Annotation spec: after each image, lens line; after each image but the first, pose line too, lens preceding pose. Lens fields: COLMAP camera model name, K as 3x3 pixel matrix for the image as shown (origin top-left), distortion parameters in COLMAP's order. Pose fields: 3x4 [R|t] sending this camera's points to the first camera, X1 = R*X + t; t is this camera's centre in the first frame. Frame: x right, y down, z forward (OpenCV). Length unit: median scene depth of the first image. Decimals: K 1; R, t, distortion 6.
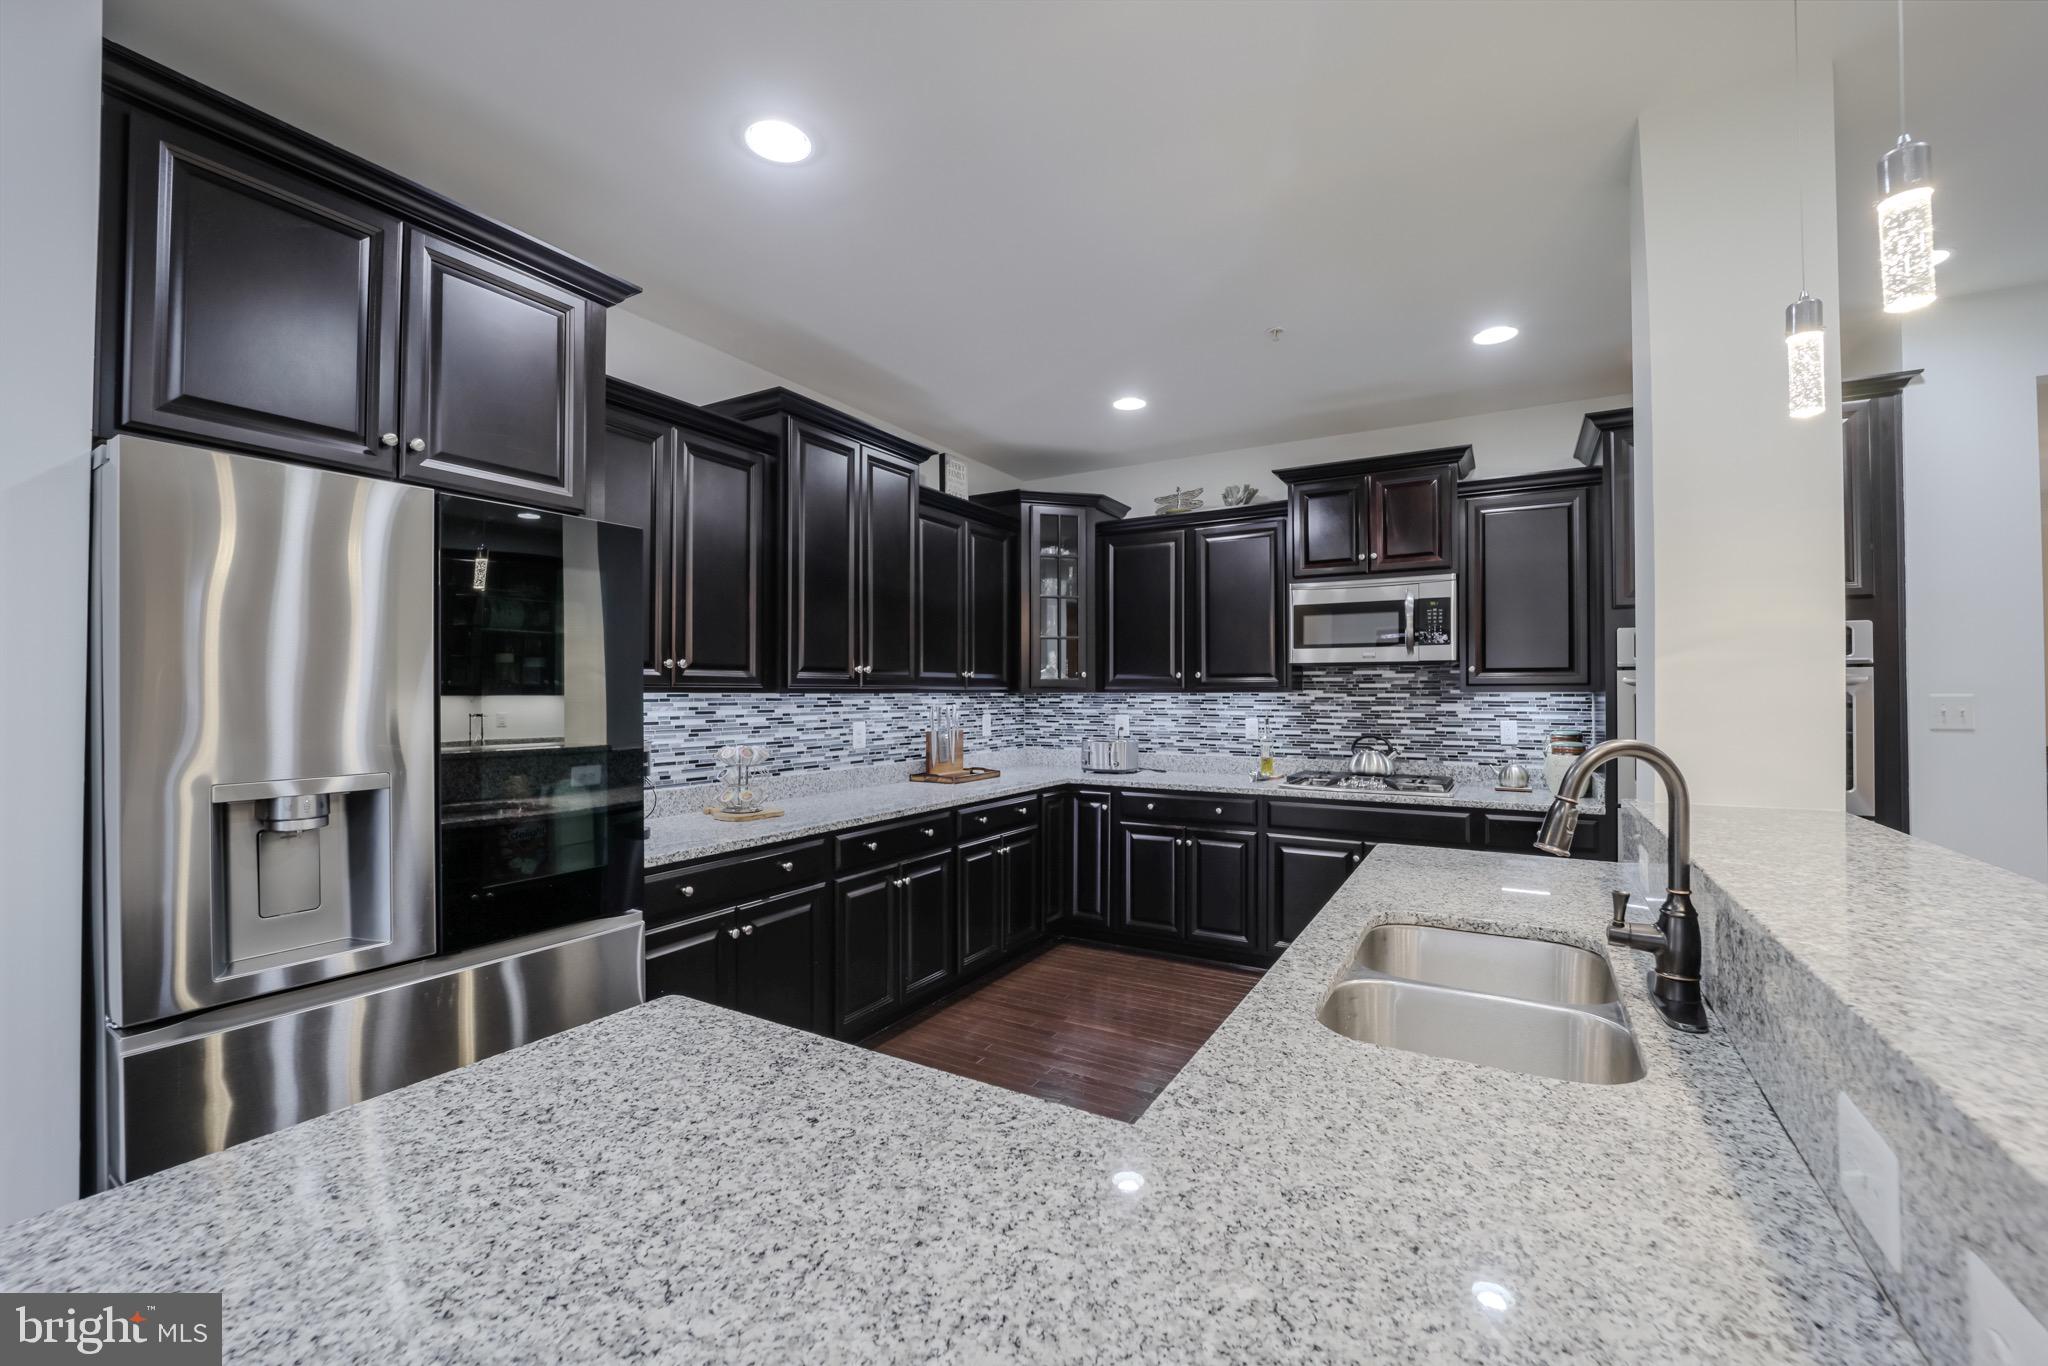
lens RADIAL K [[838.1, 0, 1035.8], [0, 838.1, 684.4], [0, 0, 1]] dist [-0.004232, -0.000215]
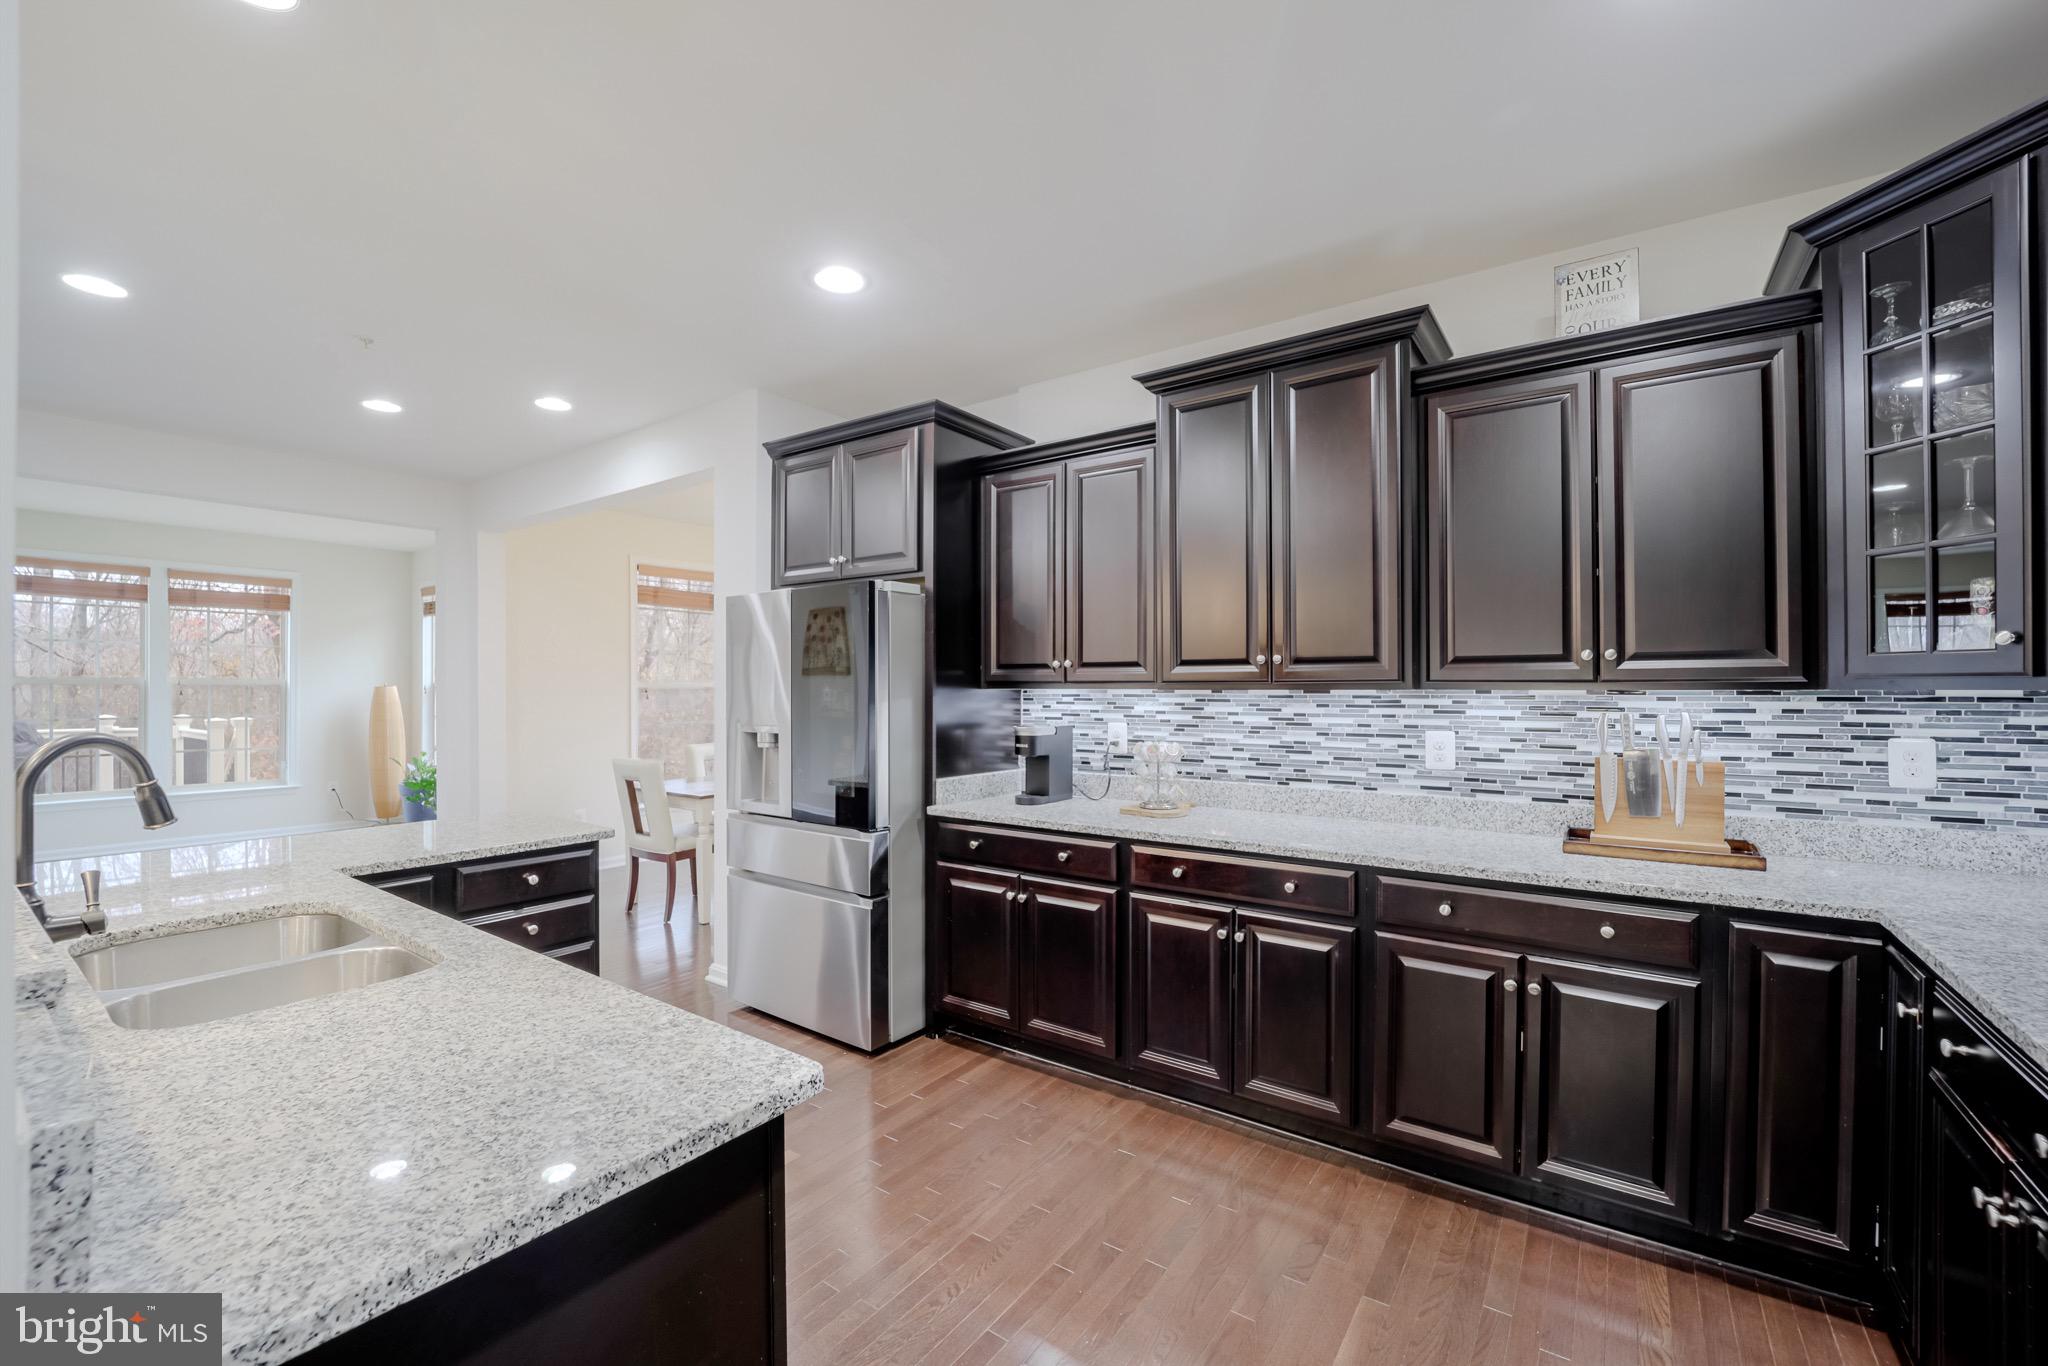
lens RADIAL K [[838.1, 0, 1030.2], [0, 838.1, 688.0], [0, 0, 1]] dist [-0.004232, -0.000215]
pose [[-0.101852, -0.001171, -0.994799, 0.549833], [0.010665, 0.999941, -0.002269, 0.007988], [0.994742, -0.010840, -0.101833, 0.793927]]
